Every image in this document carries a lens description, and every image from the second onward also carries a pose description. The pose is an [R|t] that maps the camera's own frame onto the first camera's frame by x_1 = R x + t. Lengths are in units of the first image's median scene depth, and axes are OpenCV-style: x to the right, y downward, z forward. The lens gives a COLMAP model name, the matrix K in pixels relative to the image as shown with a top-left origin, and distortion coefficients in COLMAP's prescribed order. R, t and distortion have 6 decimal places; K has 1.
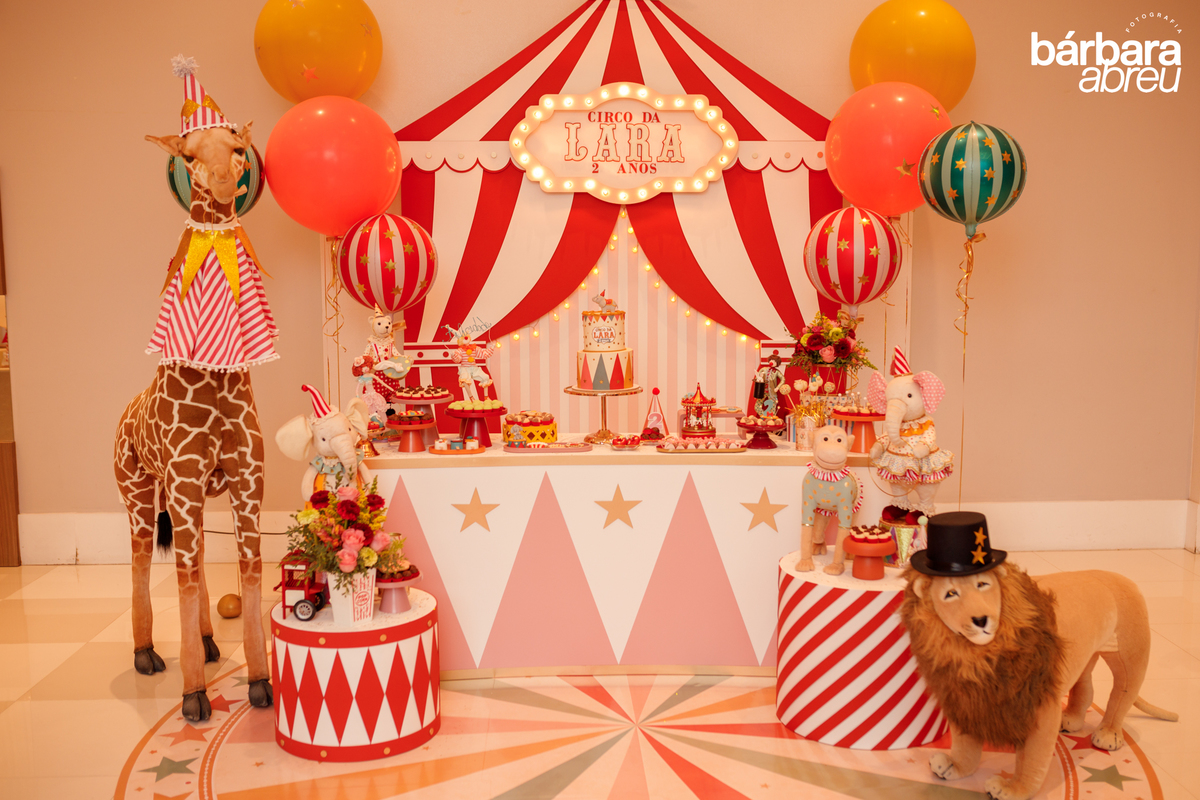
lens RADIAL K [[1180.3, 0, 635.3], [0, 1180.3, 396.9], [0, 0, 1]] dist [-0.055622, 0.111828]
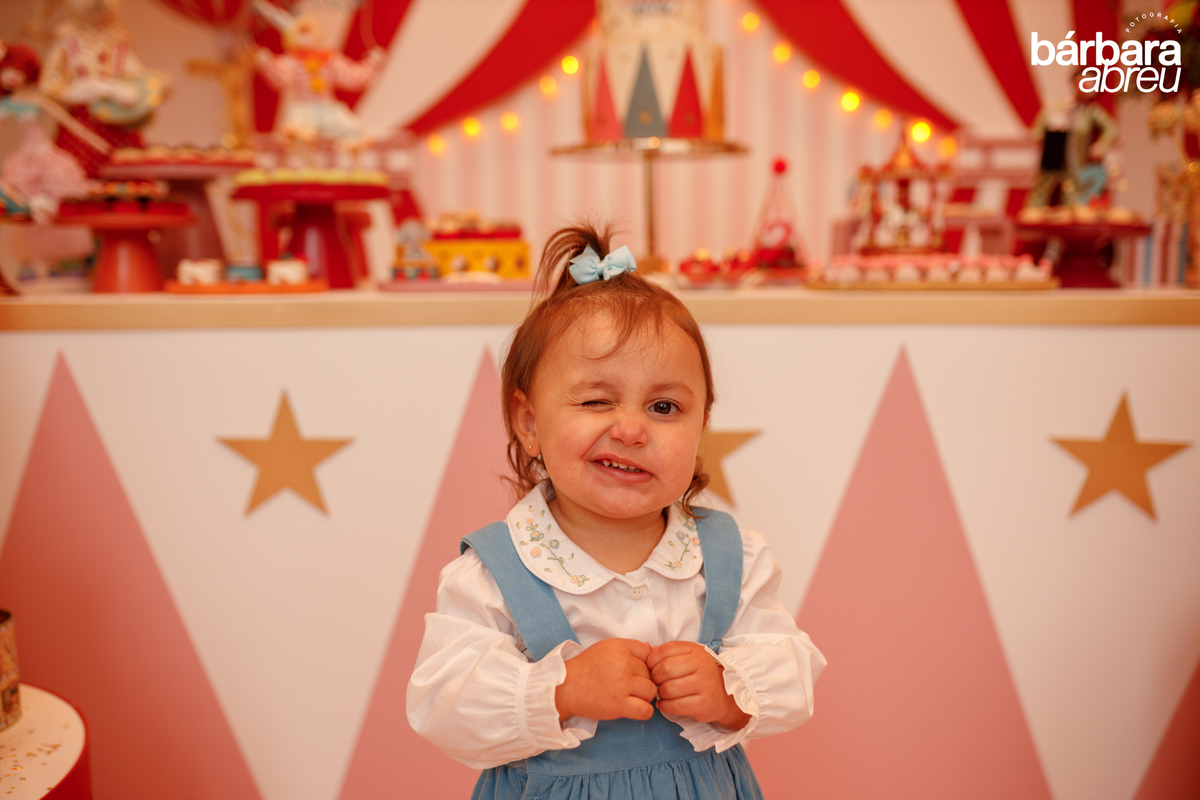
lens RADIAL K [[1144.3, 0, 606.8], [0, 1144.3, 398.2], [0, 0, 1]] dist [-0.063511, 0.091912]
pose [[0.998719, 0.002617, -0.050541, -0.022392], [-0.001562, 0.999780, 0.020905, 0.069048], [0.050584, -0.020799, 0.998503, 0.639655]]
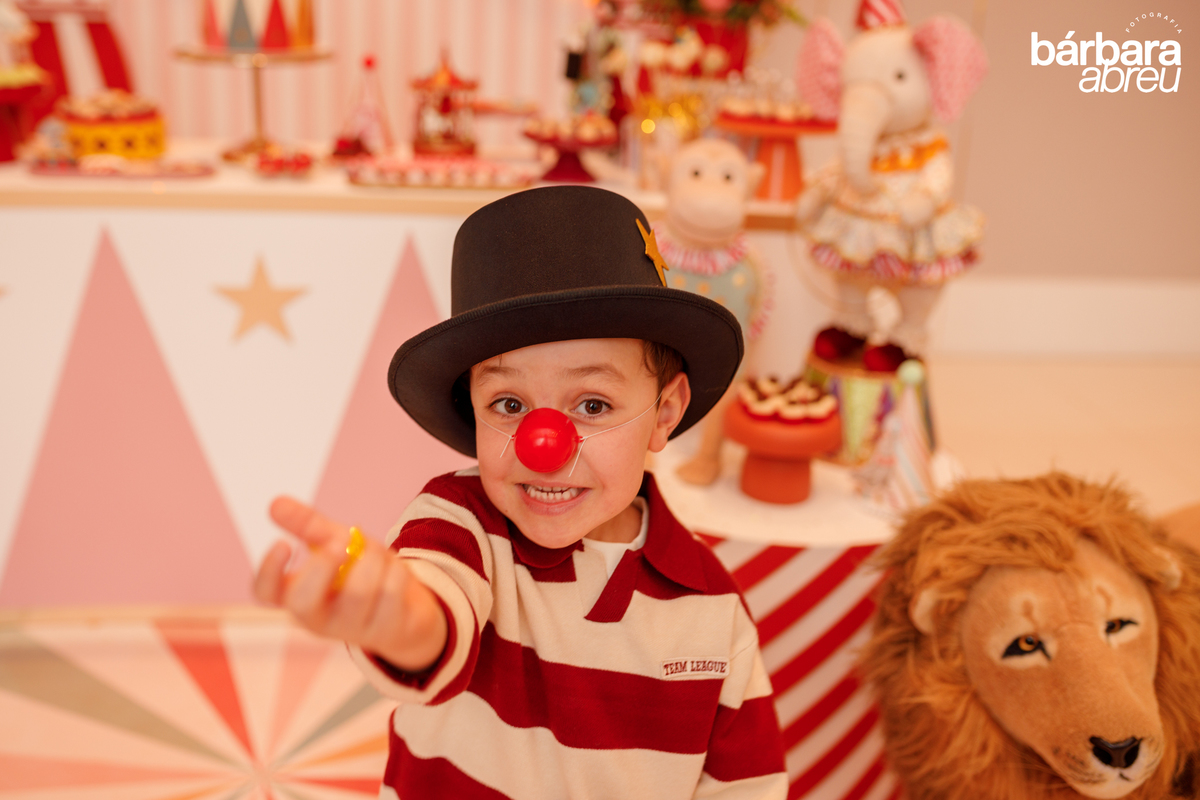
lens RADIAL K [[1276.1, 0, 543.4], [0, 1276.1, 357.0], [0, 0, 1]] dist [-0.057825, 0.044850]
pose [[0.999119, 0.027319, 0.031864, 0.081313], [-0.032876, 0.981331, 0.189496, 0.013644], [-0.026092, -0.190377, 0.981364, 0.467328]]
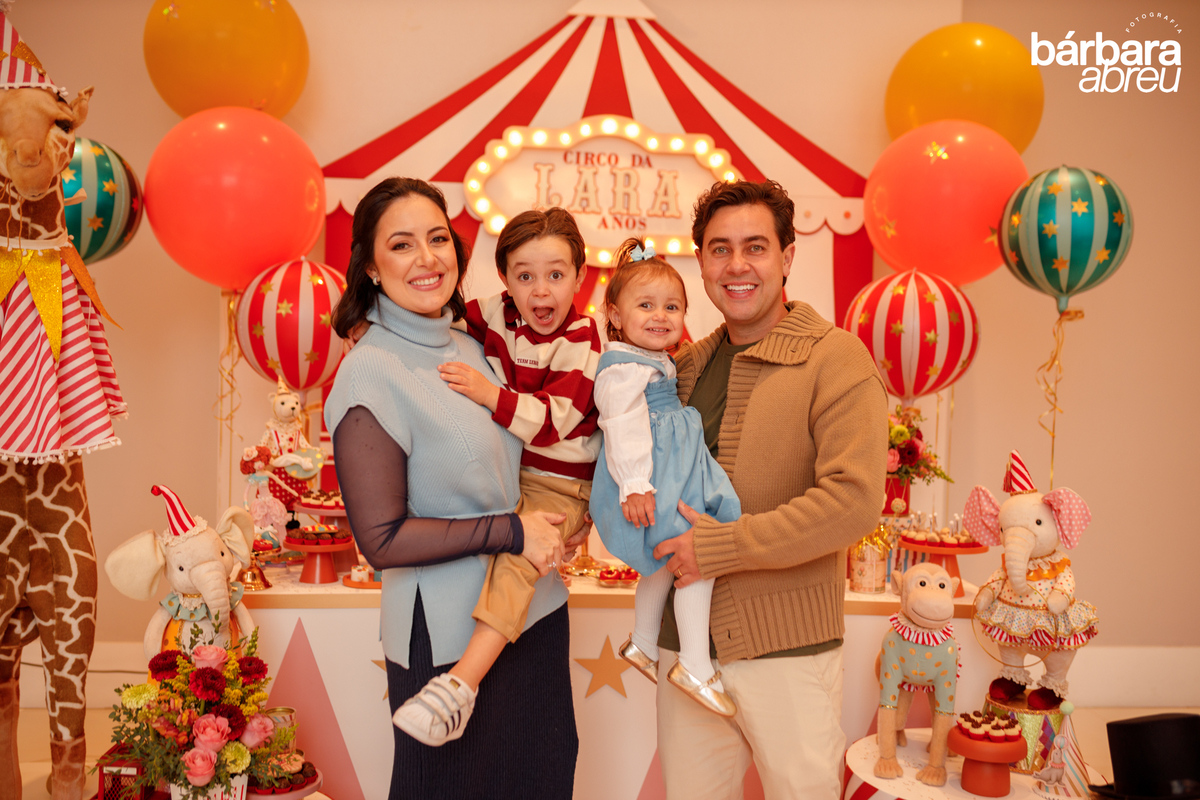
lens RADIAL K [[1144.3, 0, 606.8], [0, 1144.3, 398.2], [0, 0, 1]] dist [-0.063511, 0.091912]
pose [[0.998903, 0.027470, 0.037924, -0.043653], [-0.024036, 0.995813, -0.088192, -0.007680], [-0.040188, 0.087183, 0.995381, 0.290083]]
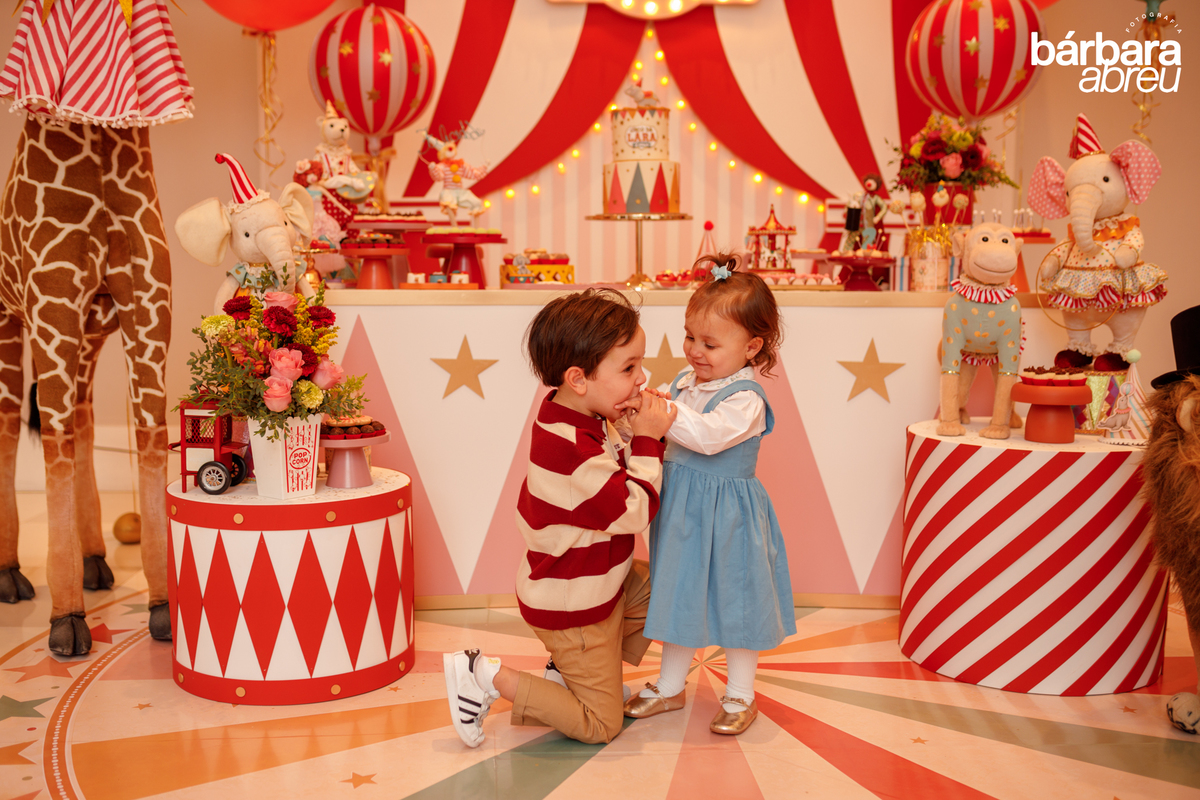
lens RADIAL K [[1223.0, 0, 574.2], [0, 1223.0, 413.0], [0, 0, 1]] dist [-0.071683, 0.105547]
pose [[0.999745, 0.005998, -0.021756, -0.050974], [-0.006112, 0.999968, -0.005205, 0.121333], [0.021724, 0.005336, 0.999750, 0.255262]]
